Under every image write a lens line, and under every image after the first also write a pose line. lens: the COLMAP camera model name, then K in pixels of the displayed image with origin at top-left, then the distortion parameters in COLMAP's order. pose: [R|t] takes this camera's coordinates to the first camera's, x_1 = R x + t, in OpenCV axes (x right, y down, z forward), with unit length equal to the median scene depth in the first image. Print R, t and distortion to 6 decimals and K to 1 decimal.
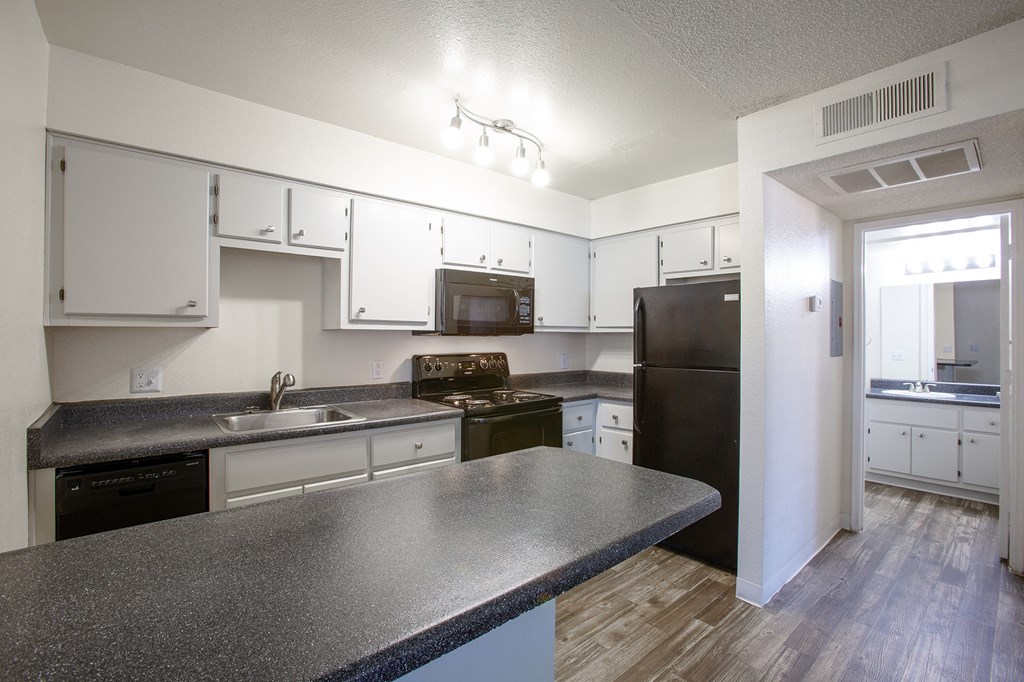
lens RADIAL K [[470.5, 0, 522.9], [0, 470.5, 334.0], [0, 0, 1]] dist [-0.085938, 0.032909]
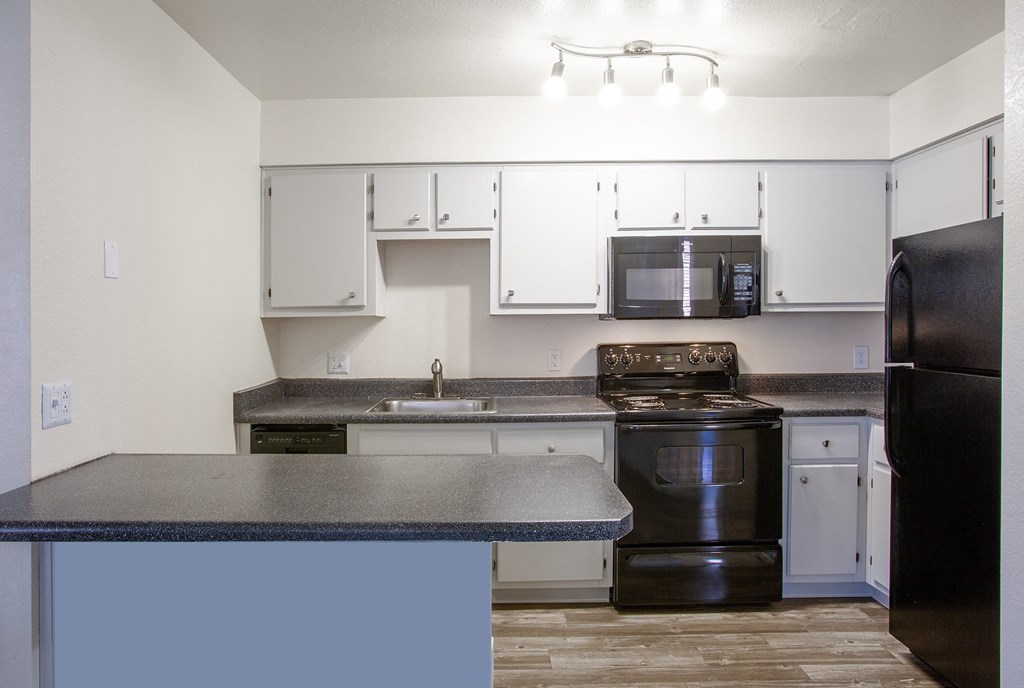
lens RADIAL K [[657.0, 0, 470.8], [0, 657.0, 316.8], [0, 0, 1]] dist [-0.066801, 0.002516]
pose [[0.731869, -0.015376, -0.681272, 0.482981], [0.015667, 0.999861, -0.005736, 0.000392], [0.681265, -0.006475, 0.732008, 0.014973]]
